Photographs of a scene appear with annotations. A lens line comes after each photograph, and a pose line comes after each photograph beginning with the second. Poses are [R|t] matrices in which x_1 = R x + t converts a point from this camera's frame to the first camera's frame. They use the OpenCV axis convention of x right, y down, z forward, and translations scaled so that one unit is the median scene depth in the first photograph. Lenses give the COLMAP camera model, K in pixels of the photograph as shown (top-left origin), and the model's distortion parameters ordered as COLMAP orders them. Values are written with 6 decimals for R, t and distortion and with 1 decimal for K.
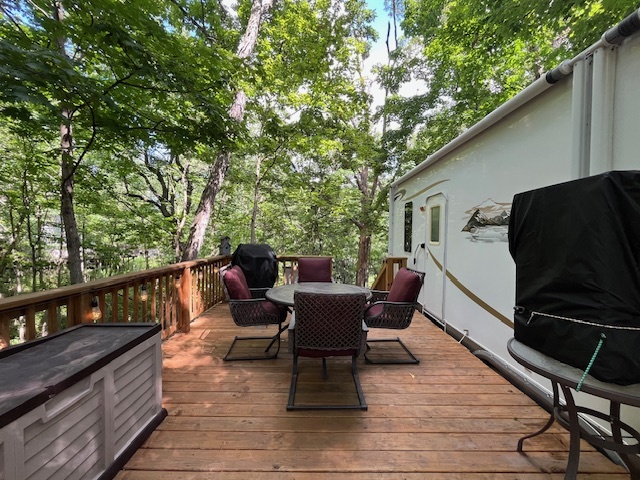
lens RADIAL K [[257.0, 0, 320.3], [0, 257.0, 240.9], [0, 0, 1]] dist [0.002220, 0.000181]
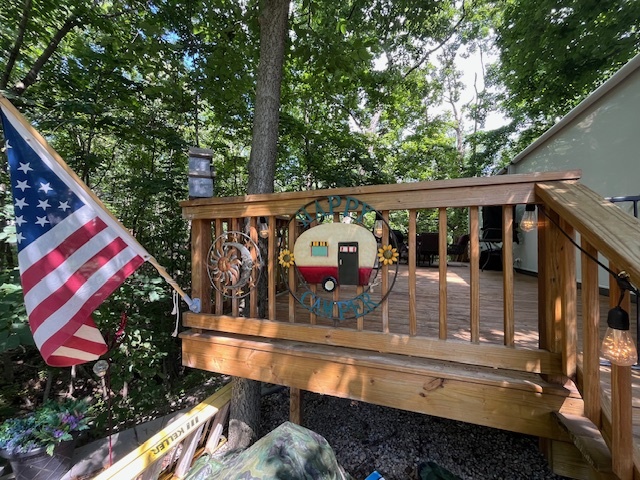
lens RADIAL K [[257.0, 0, 321.2], [0, 257.0, 242.0], [0, 0, 1]] dist [0.002220, 0.000181]
pose [[0.942343, -0.002643, -0.334638, -0.044466], [-0.007959, 0.999509, -0.030308, 0.077814], [0.334554, 0.031224, 0.941859, -0.514839]]
